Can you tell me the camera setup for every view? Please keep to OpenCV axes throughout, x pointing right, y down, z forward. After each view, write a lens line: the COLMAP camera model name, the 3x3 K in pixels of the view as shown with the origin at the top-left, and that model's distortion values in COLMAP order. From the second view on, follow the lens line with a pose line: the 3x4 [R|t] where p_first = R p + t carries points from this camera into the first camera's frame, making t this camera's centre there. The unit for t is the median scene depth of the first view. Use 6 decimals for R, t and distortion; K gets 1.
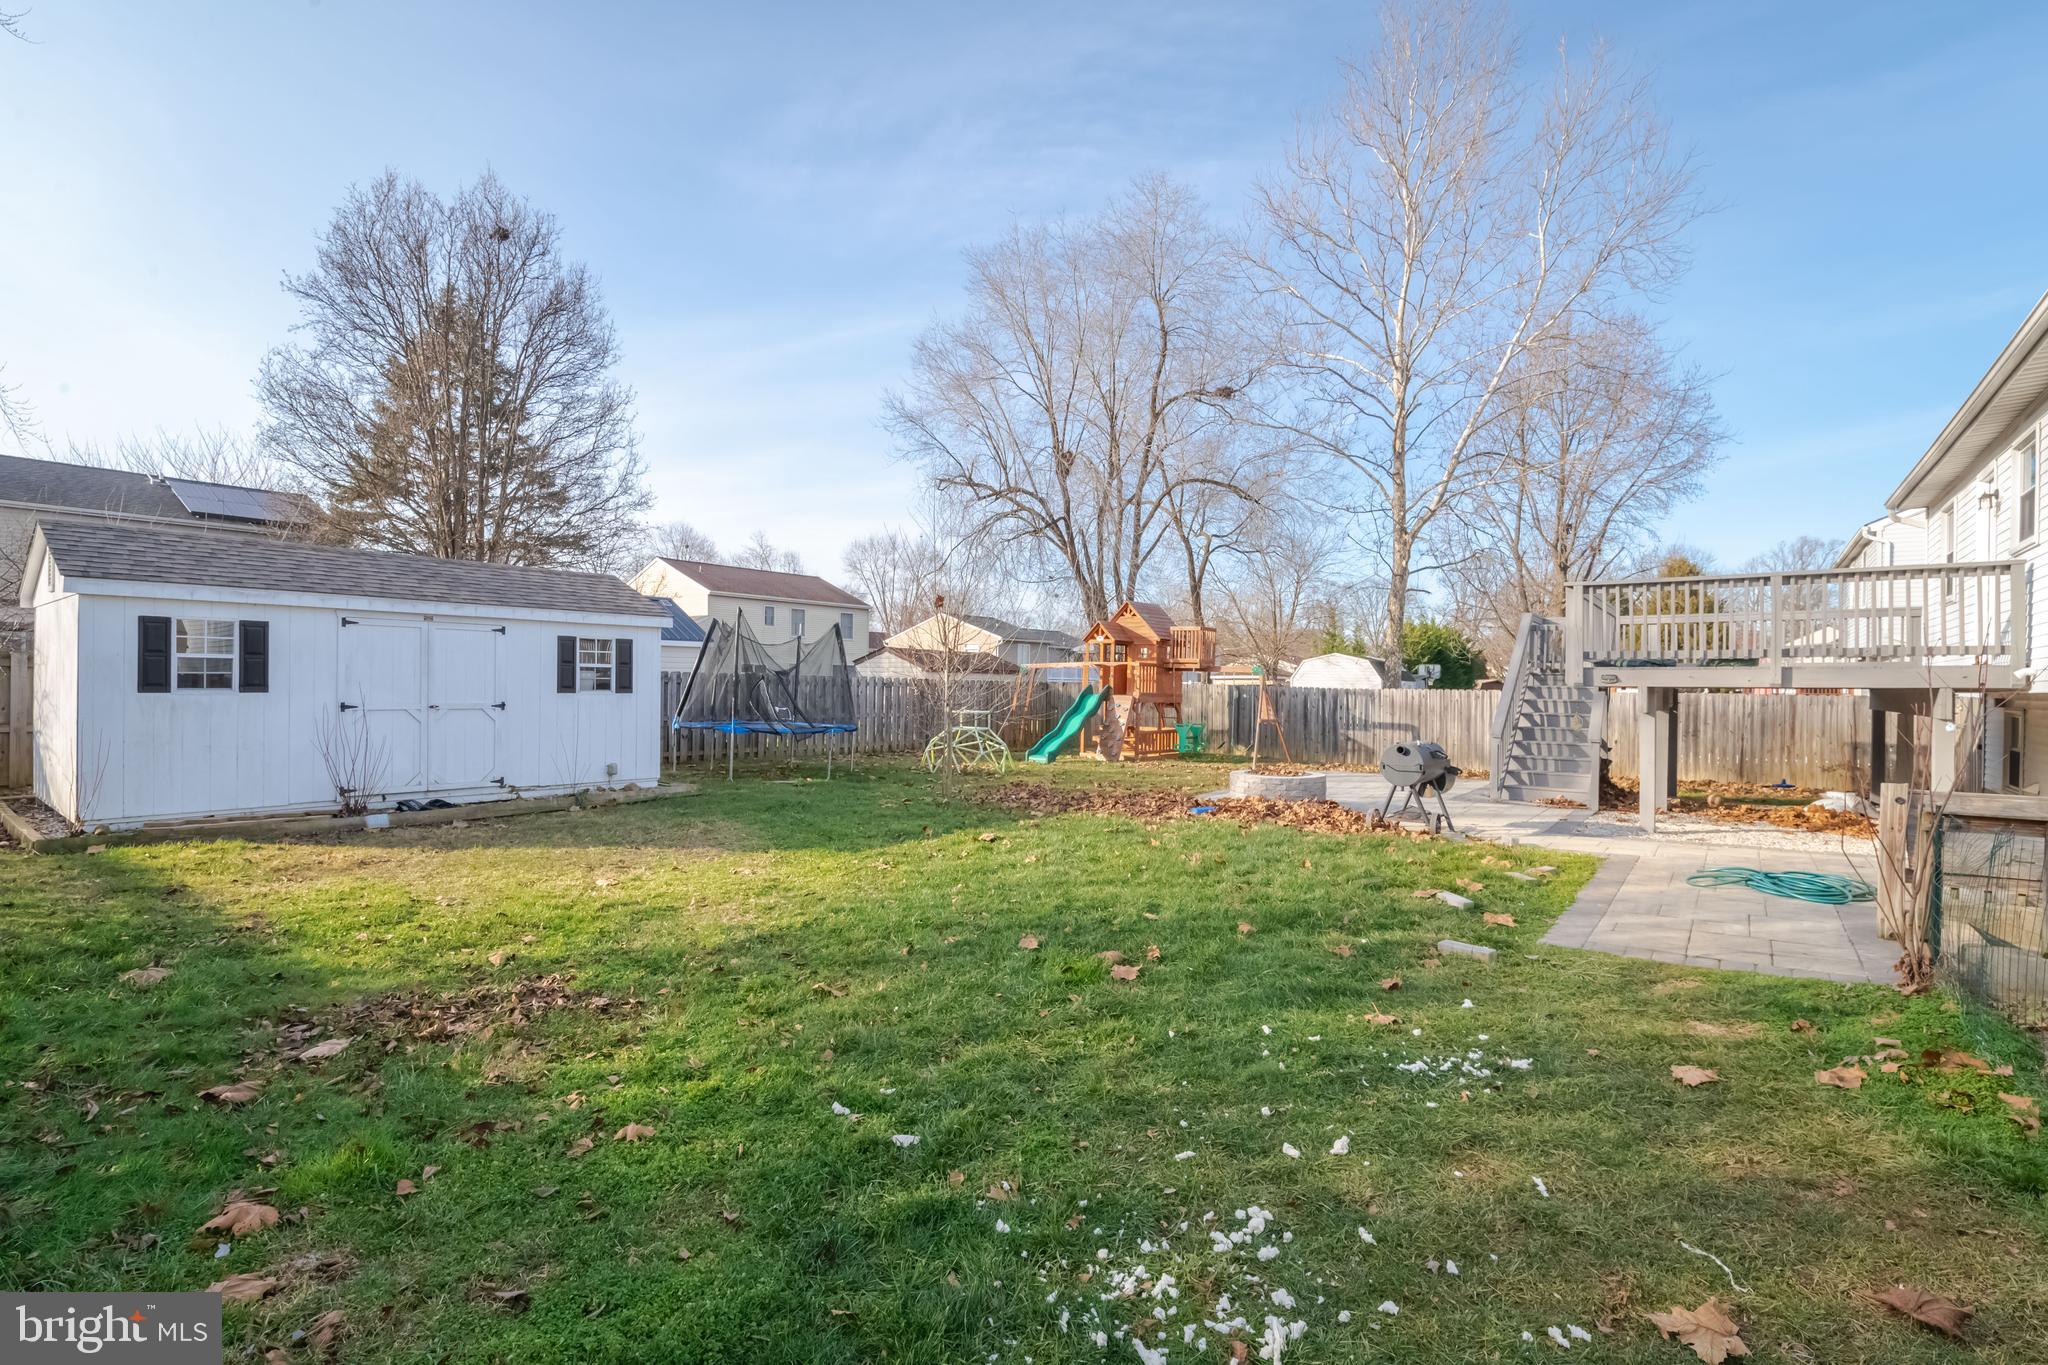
lens RADIAL K [[984.8, 0, 1032.3], [0, 984.8, 685.7], [0, 0, 1]] dist [-0.000466, -0.000330]
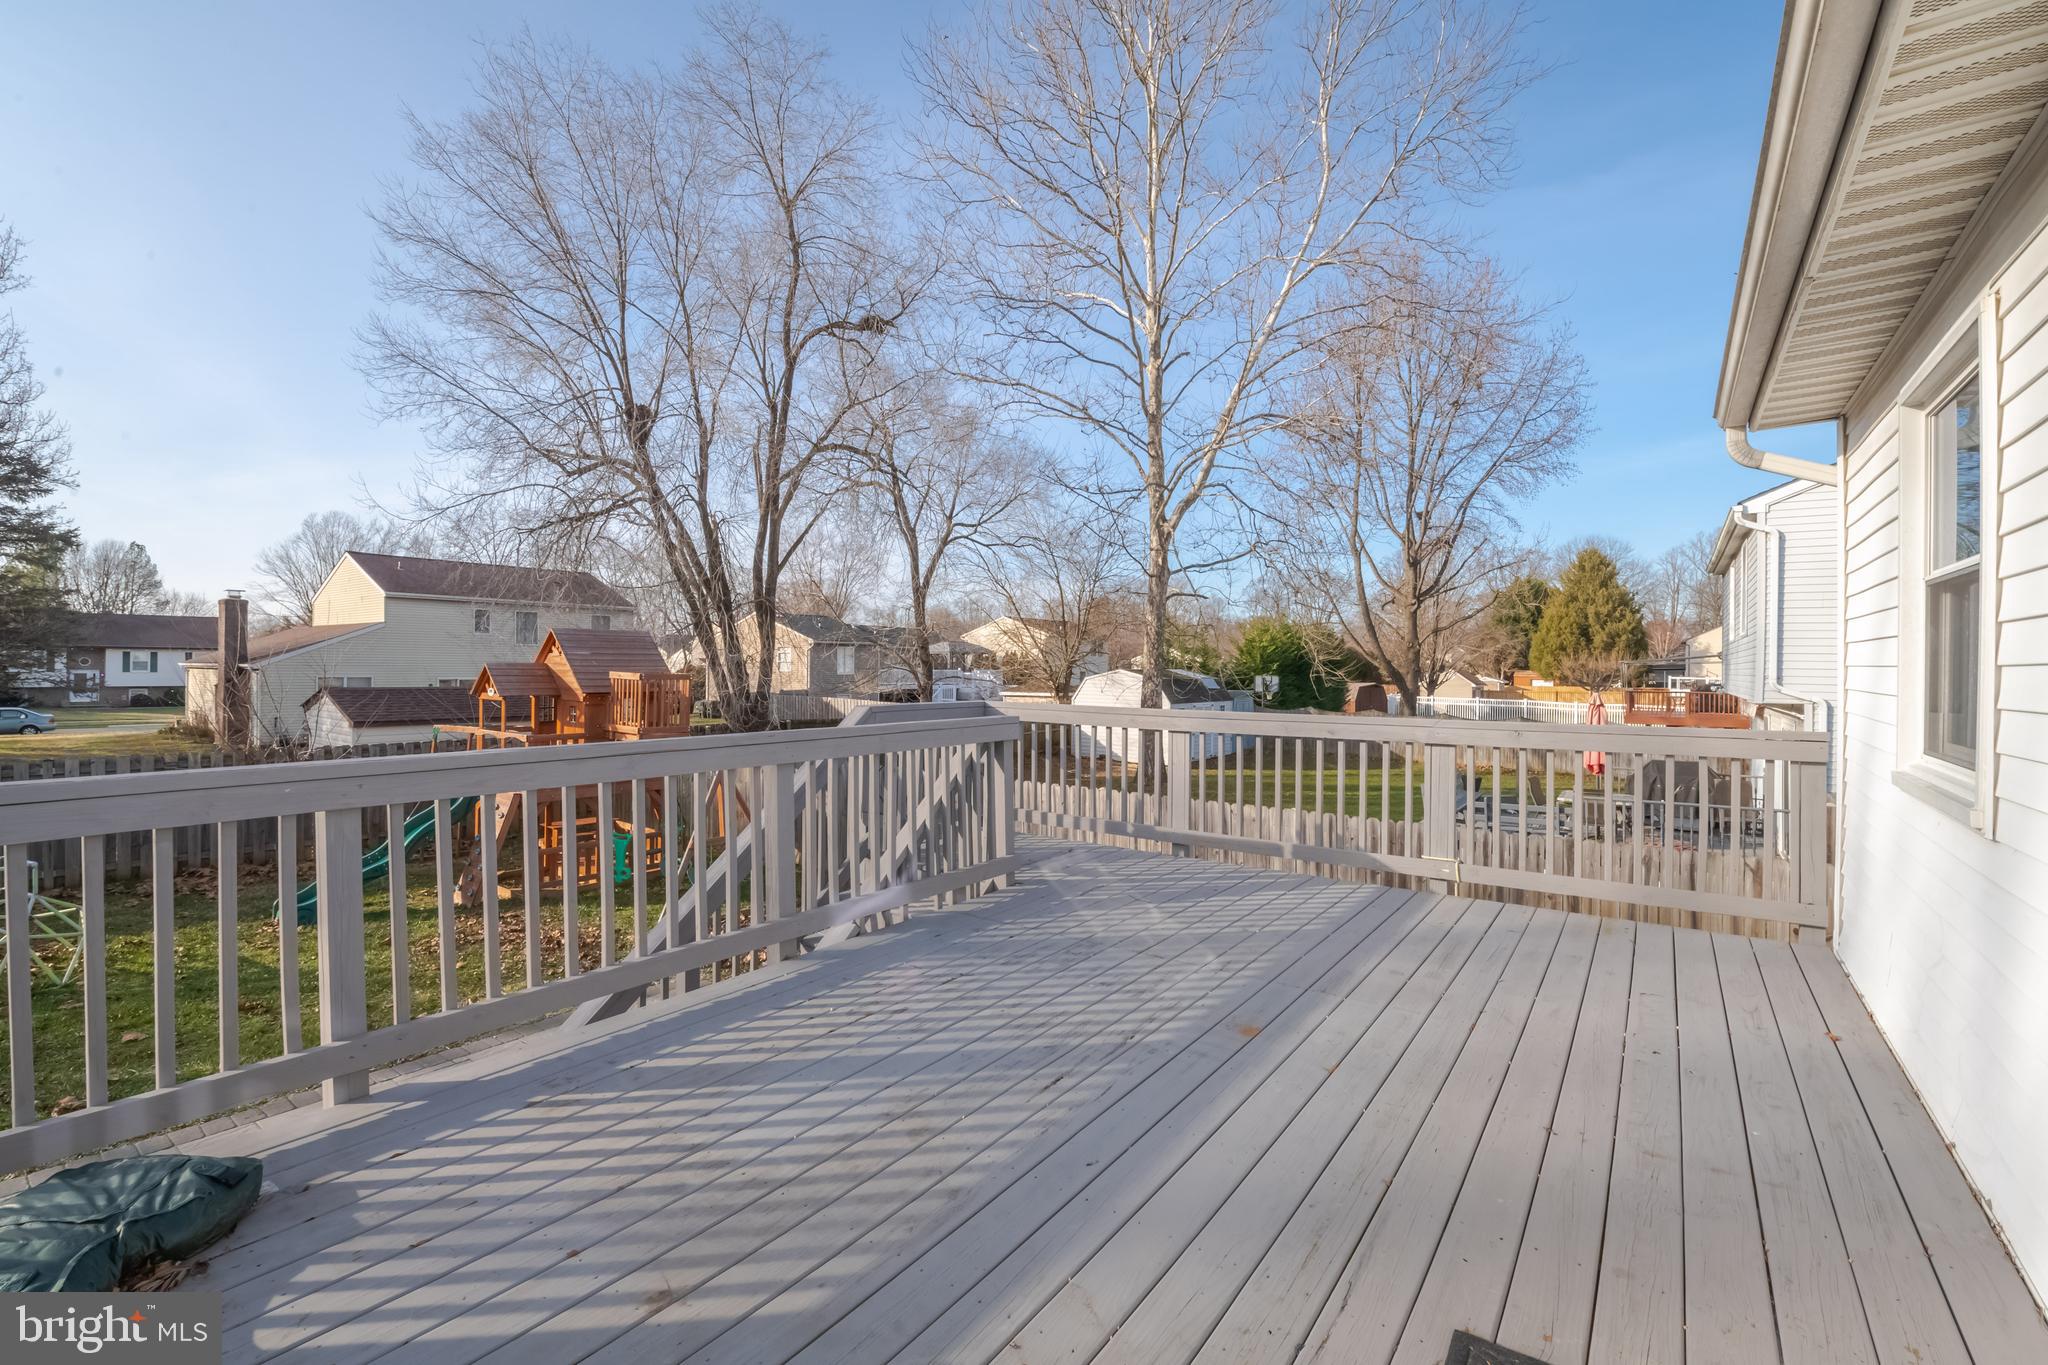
lens RADIAL K [[908.4, 0, 1024.0], [0, 908.4, 682.5], [0, 0, 1]] dist [-0.000053, 0.000037]
pose [[0.999961, -0.003149, 0.008262, 0.298547], [0.003008, 0.999851, 0.016980, -0.047450], [-0.008314, -0.016954, 0.999822, 0.329123]]
